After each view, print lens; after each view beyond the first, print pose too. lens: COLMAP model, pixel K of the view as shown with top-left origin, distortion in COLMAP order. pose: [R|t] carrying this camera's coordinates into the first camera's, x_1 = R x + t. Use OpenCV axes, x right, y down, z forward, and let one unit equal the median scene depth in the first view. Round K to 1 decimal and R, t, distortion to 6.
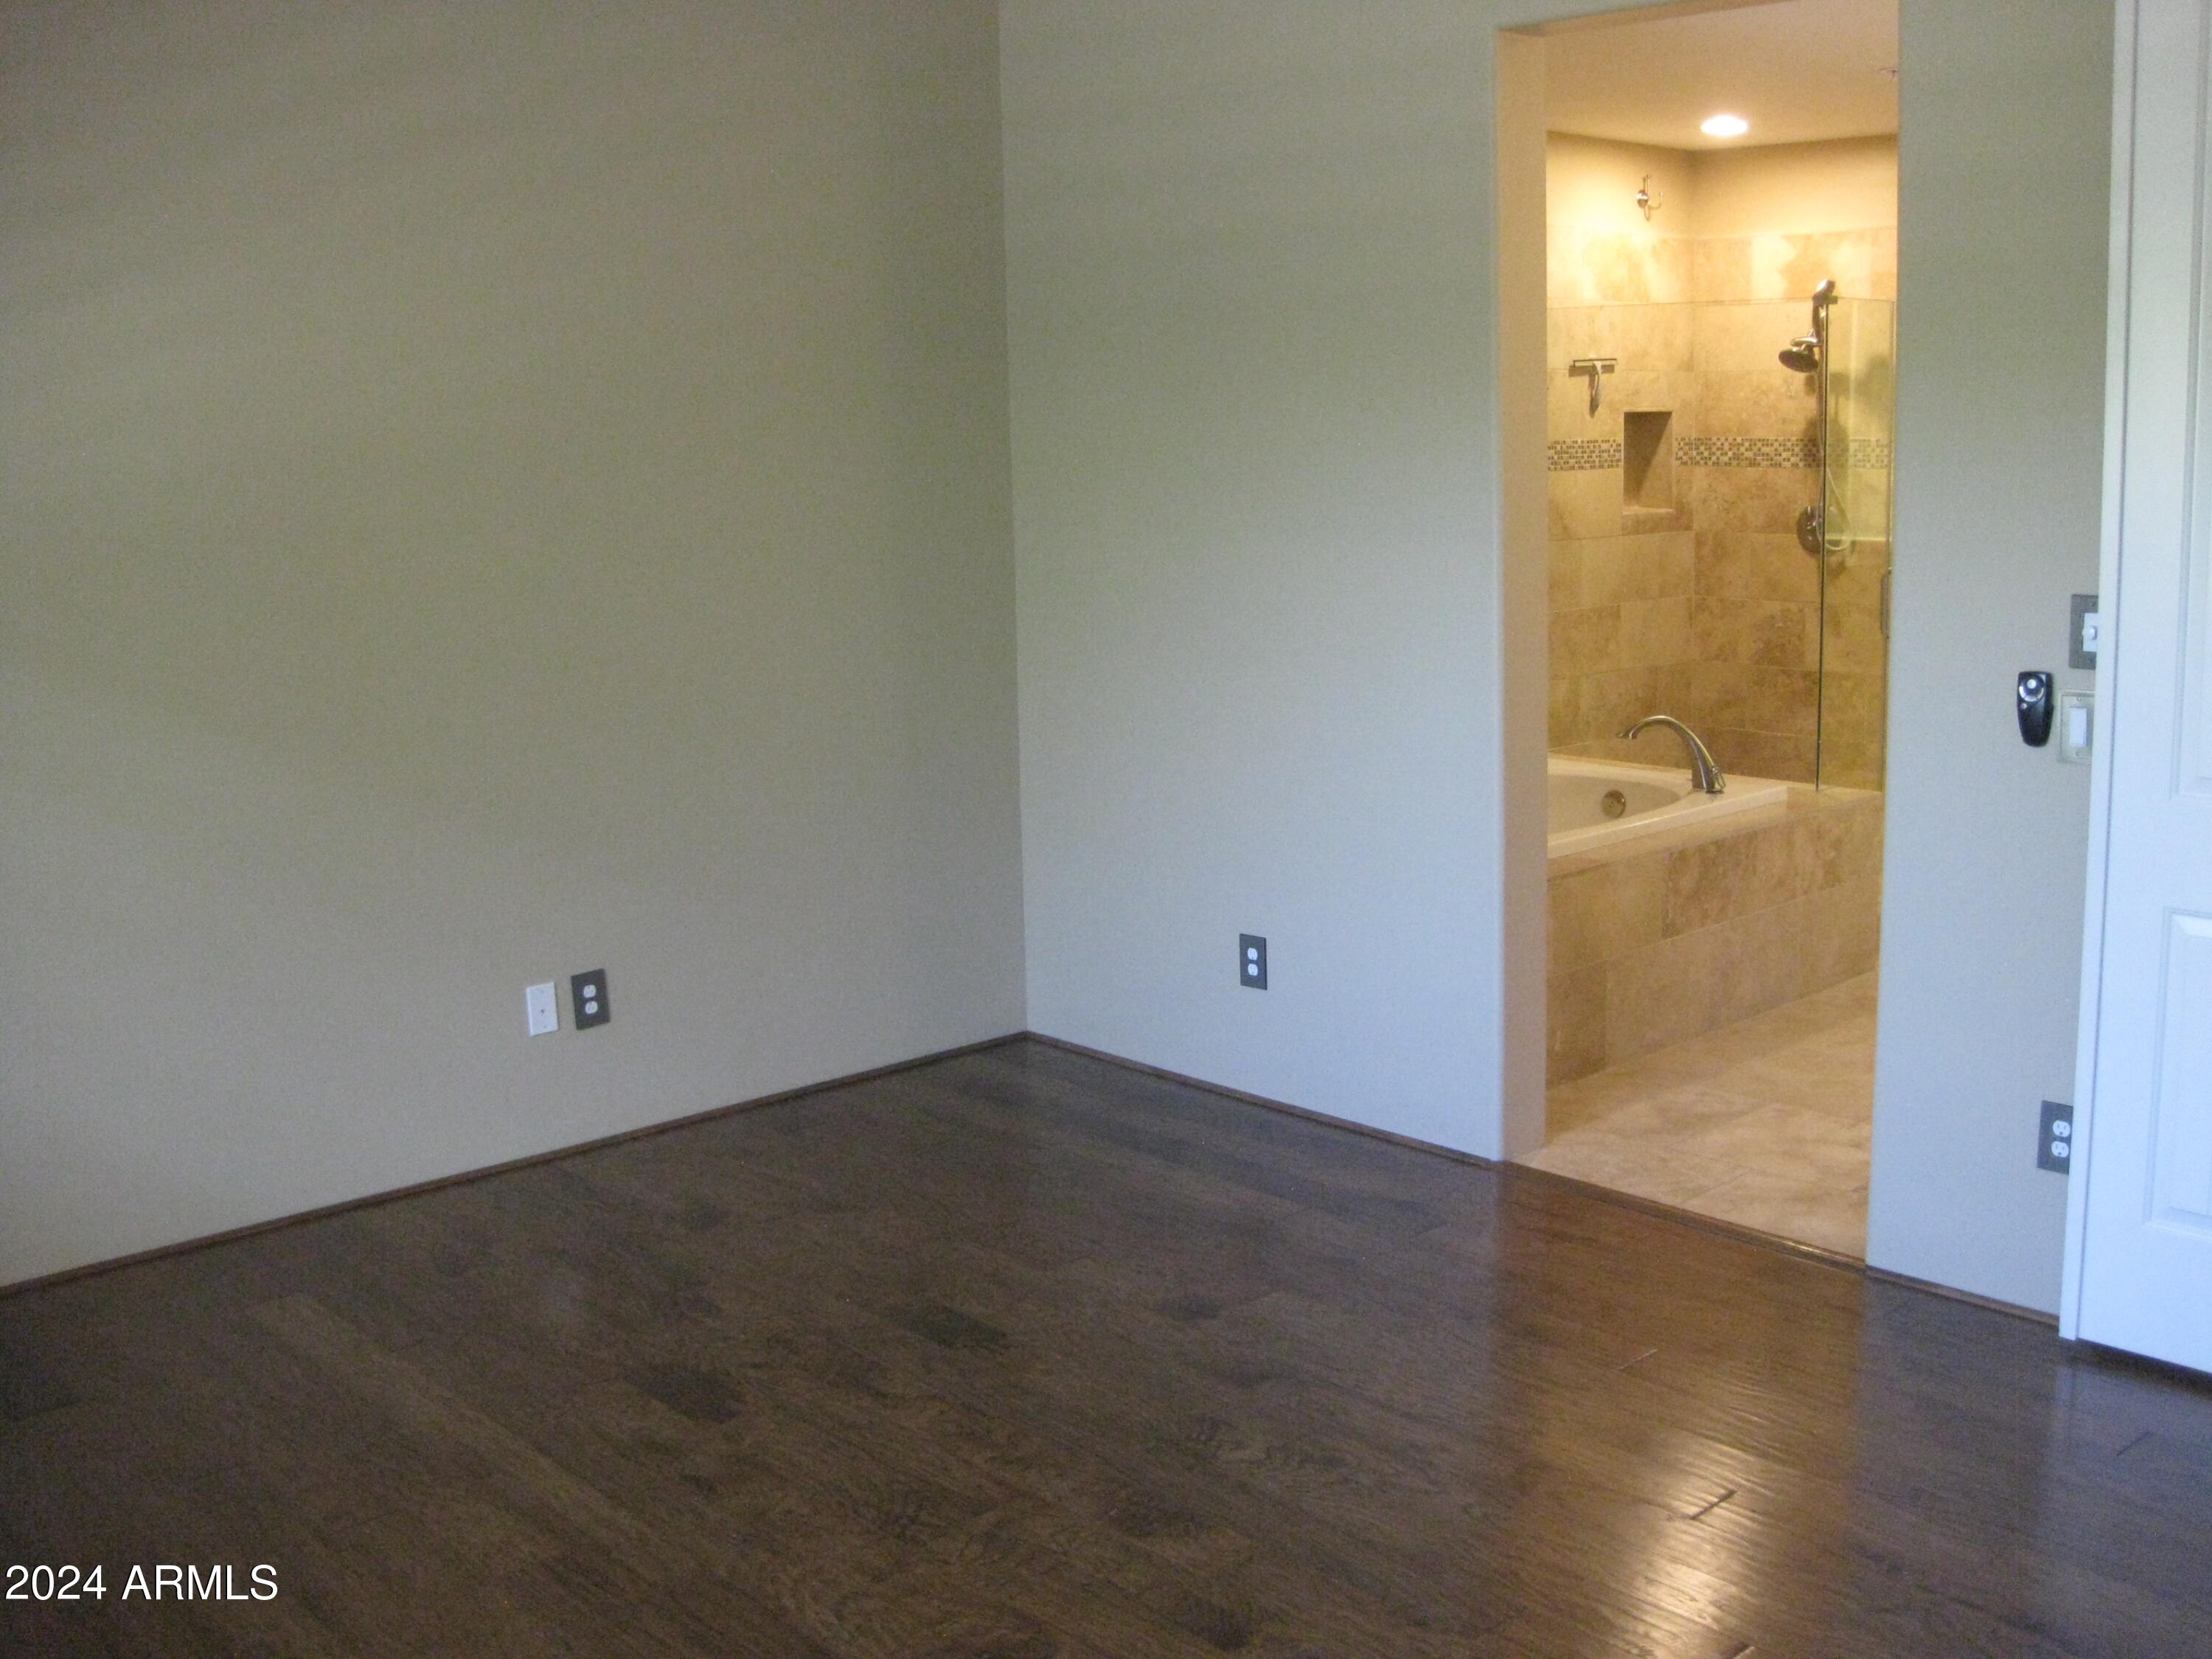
lens RADIAL K [[2272.7, 0, 1144.5], [0, 2272.7, 799.9], [0, 0, 1]] dist [-0.192196, 0.191307]
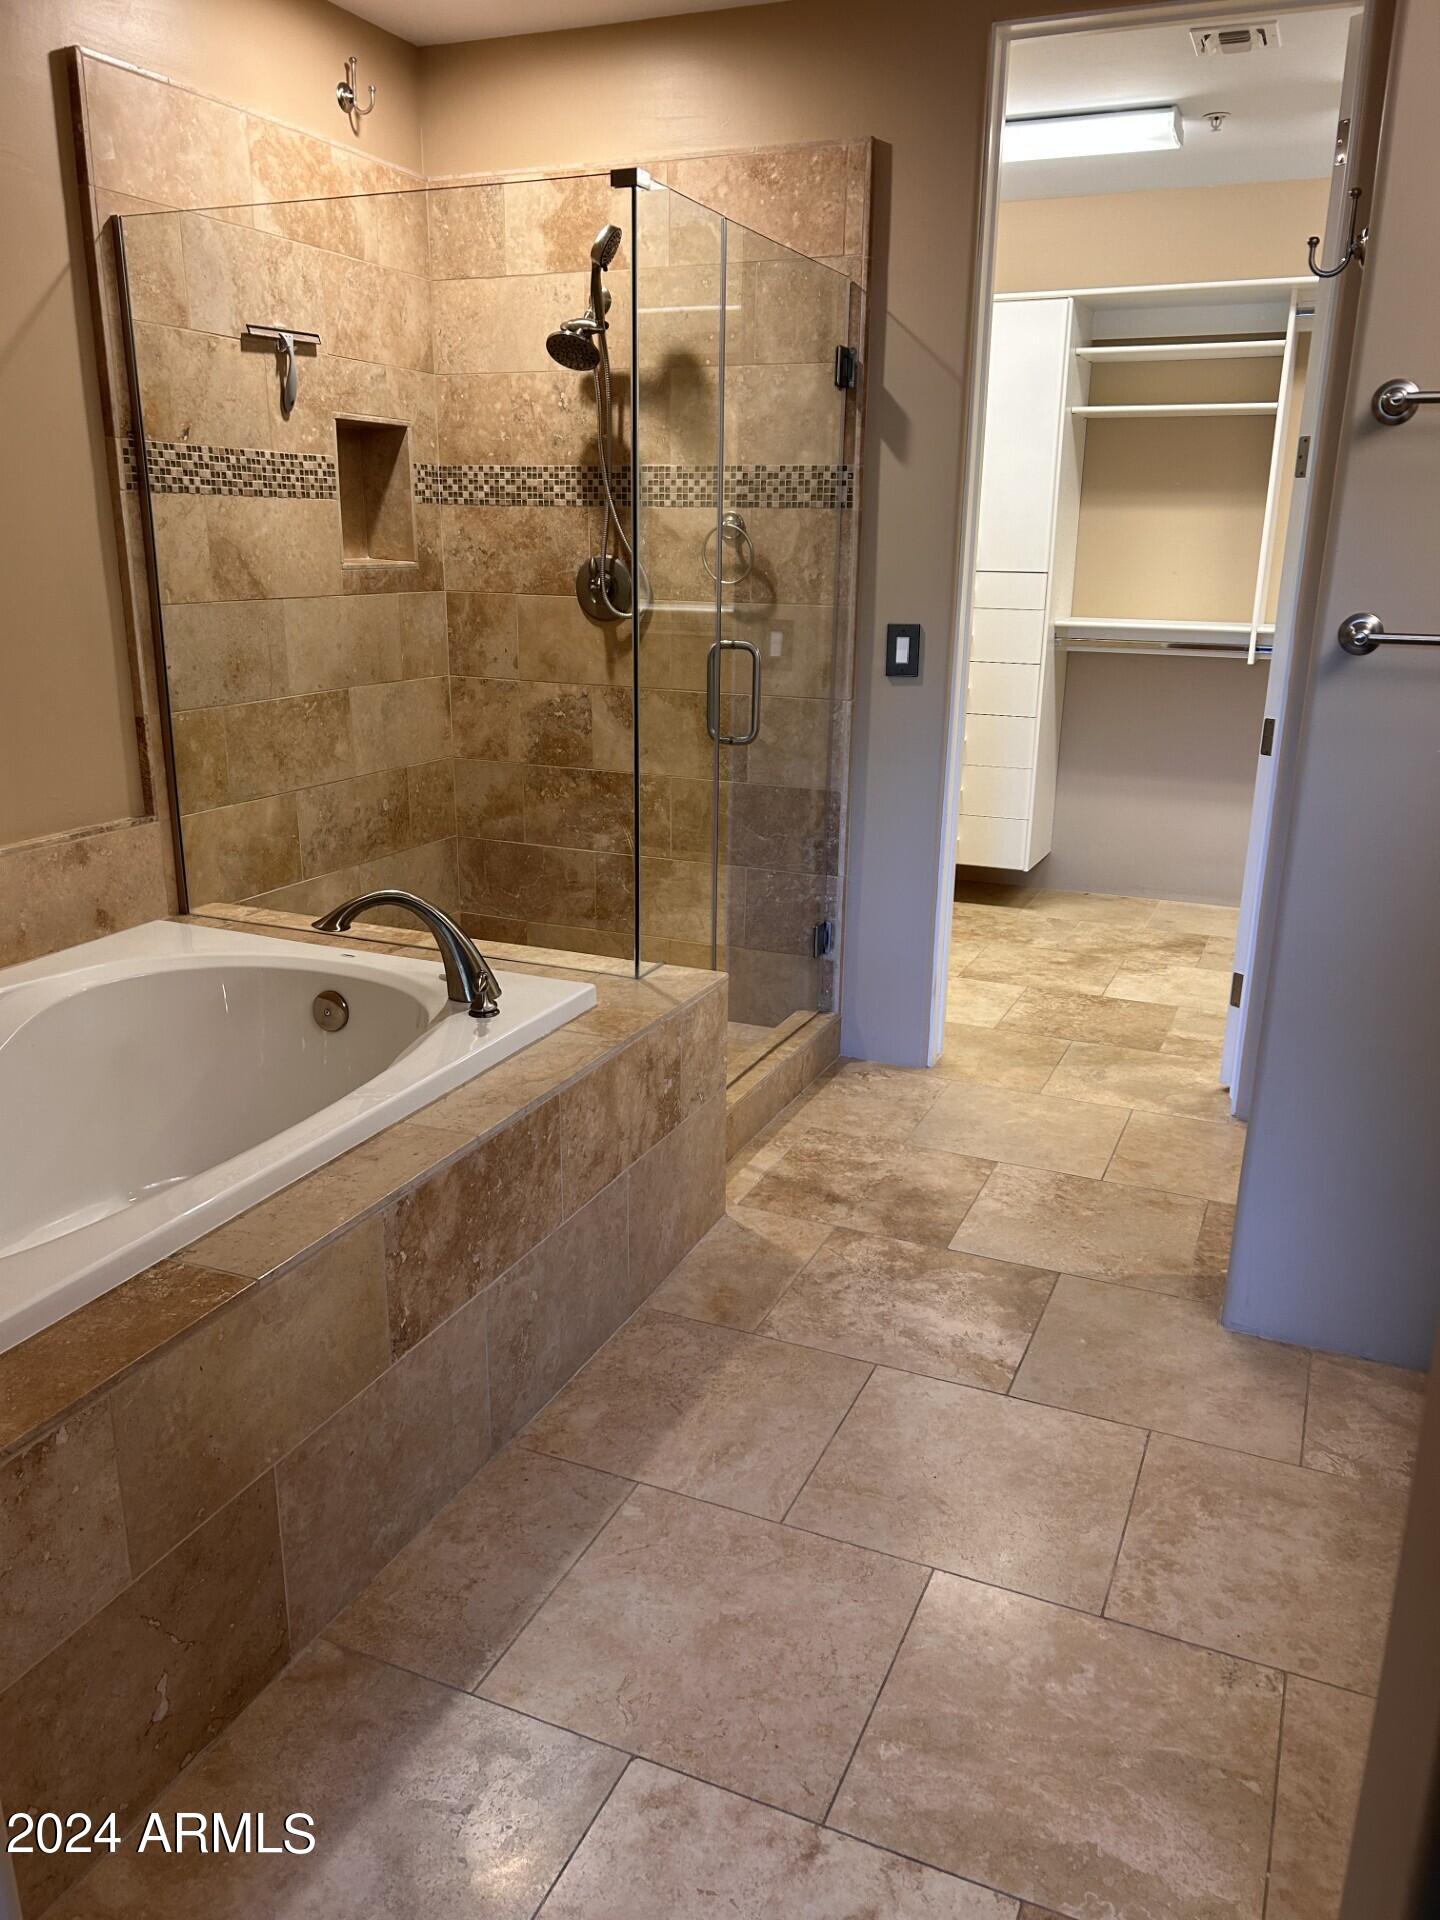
lens RADIAL K [[1449.7, 0, 720.0], [0, 1449.7, 960.0], [0, 0, 1]] dist [0.060006, -0.056745]
pose [[0.920581, -0.079095, 0.382458, 0.133245], [0.034406, 0.991895, 0.122315, -0.053094], [-0.389033, -0.099442, 0.915841, 0.501055]]
